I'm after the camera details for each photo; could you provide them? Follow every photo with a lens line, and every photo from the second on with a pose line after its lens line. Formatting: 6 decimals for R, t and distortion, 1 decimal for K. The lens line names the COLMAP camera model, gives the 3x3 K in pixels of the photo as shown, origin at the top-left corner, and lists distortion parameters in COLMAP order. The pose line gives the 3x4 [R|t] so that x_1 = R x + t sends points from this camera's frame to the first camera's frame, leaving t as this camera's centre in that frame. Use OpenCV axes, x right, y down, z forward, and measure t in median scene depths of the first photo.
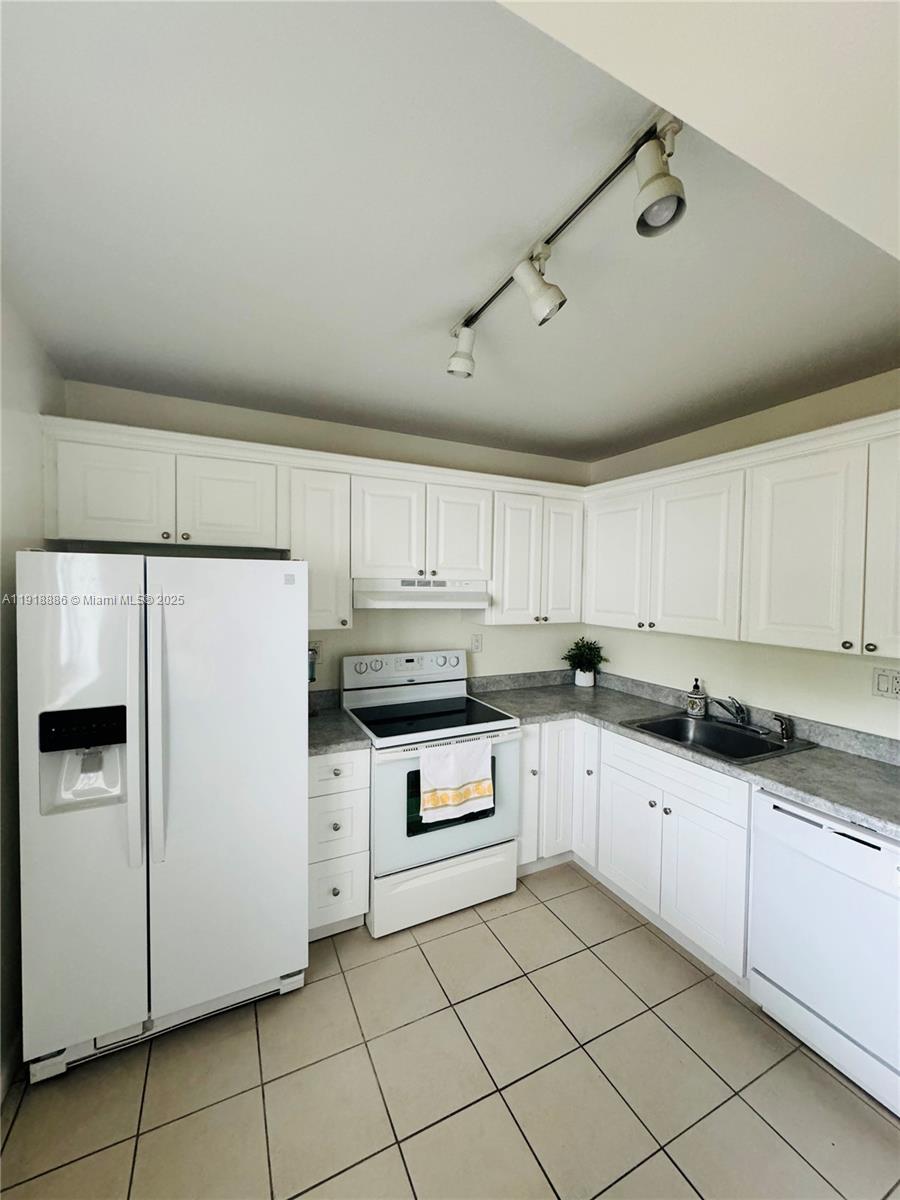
lens RADIAL K [[479.0, 0, 451.6], [0, 479.0, 597.8], [0, 0, 1]] dist [-0.001649, 0.000178]
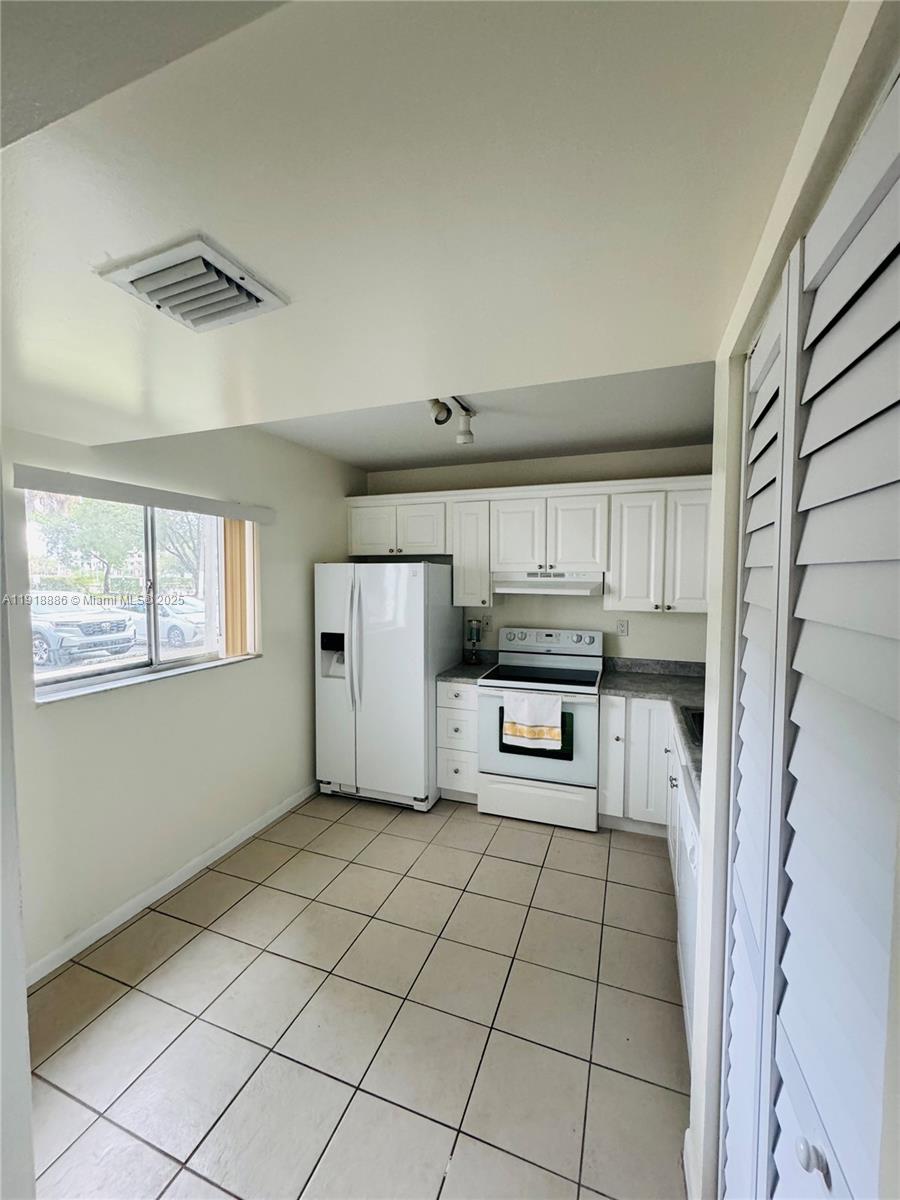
lens RADIAL K [[479.0, 0, 451.6], [0, 479.0, 597.8], [0, 0, 1]] dist [-0.001649, 0.000178]
pose [[0.682327, 0.022893, -0.730688, 0.746637], [-0.013256, 0.999733, 0.018944, 0.010825], [0.730927, -0.003240, 0.682448, -0.075403]]
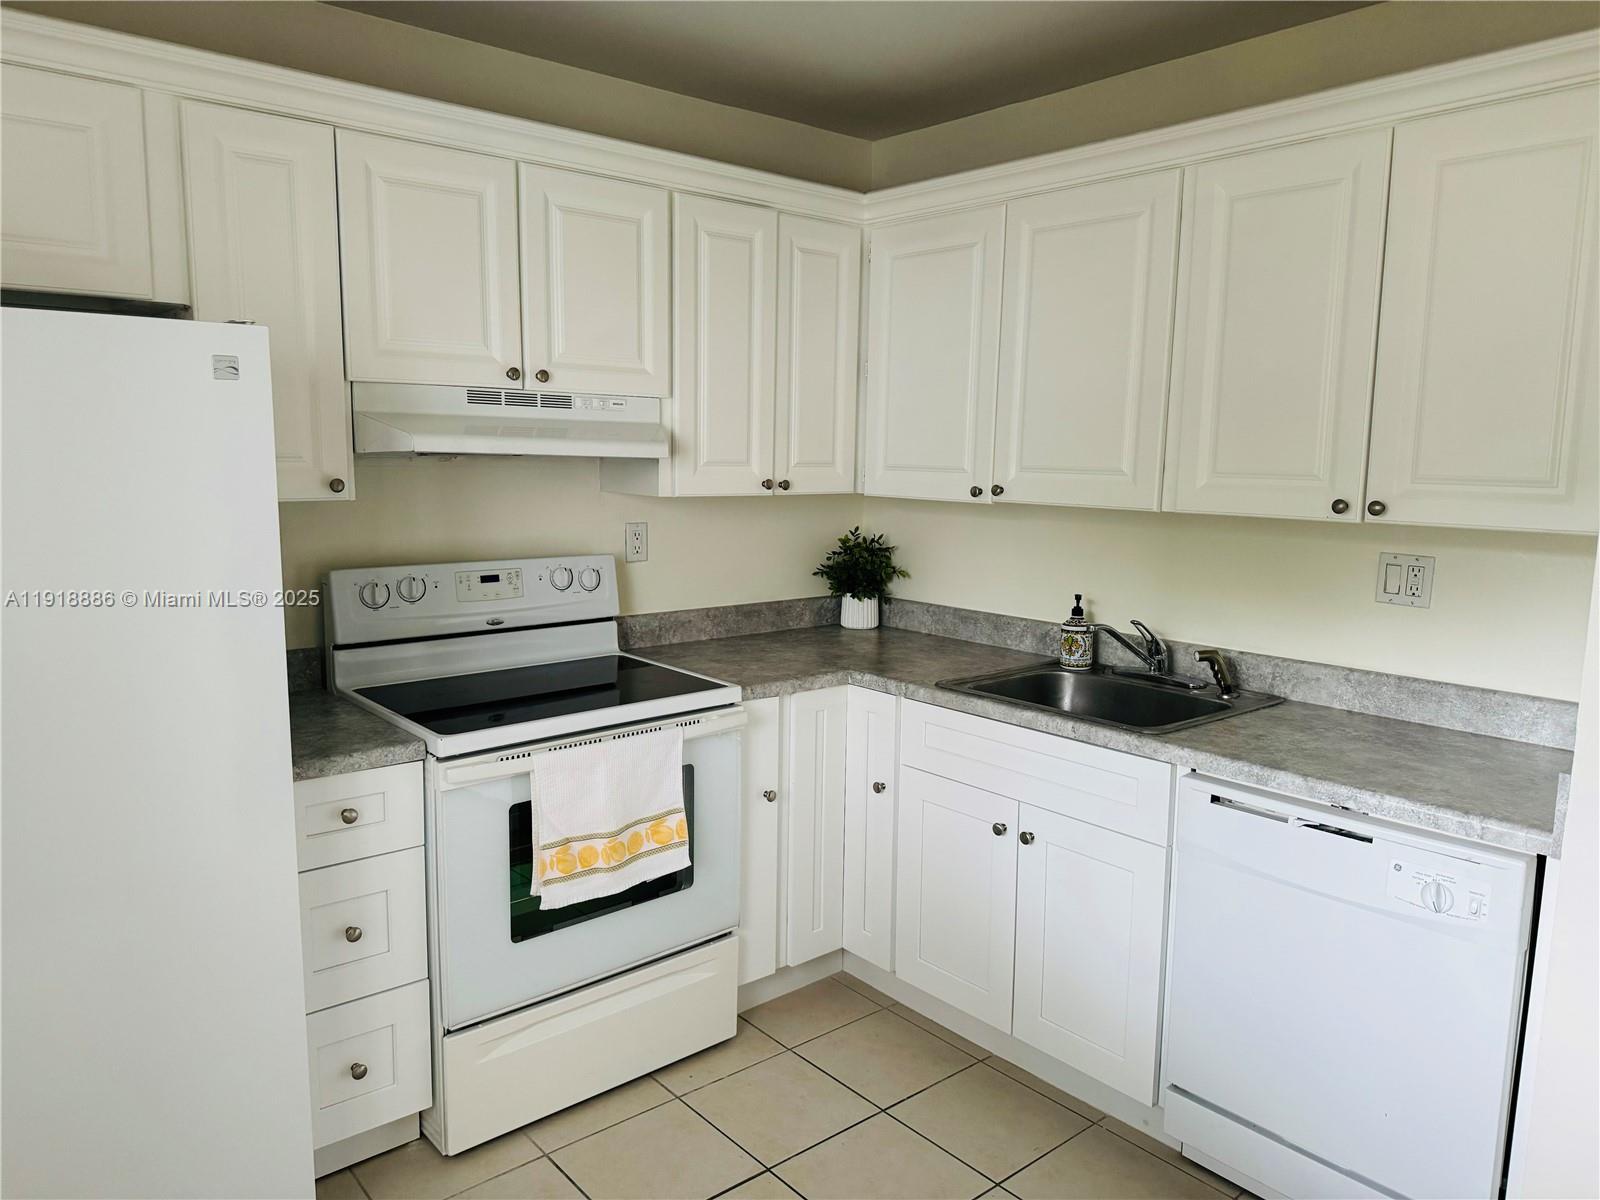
lens RADIAL K [[1112.7, 0, 800.0], [0, 1112.7, 600.0], [0, 0, 1]] dist [0.180507, -0.370192]
pose [[0.970244, -0.032648, 0.239919, -0.065895], [0.005984, 0.993798, 0.111038, 0.041151], [-0.242056, -0.106298, 0.964422, -0.086018]]
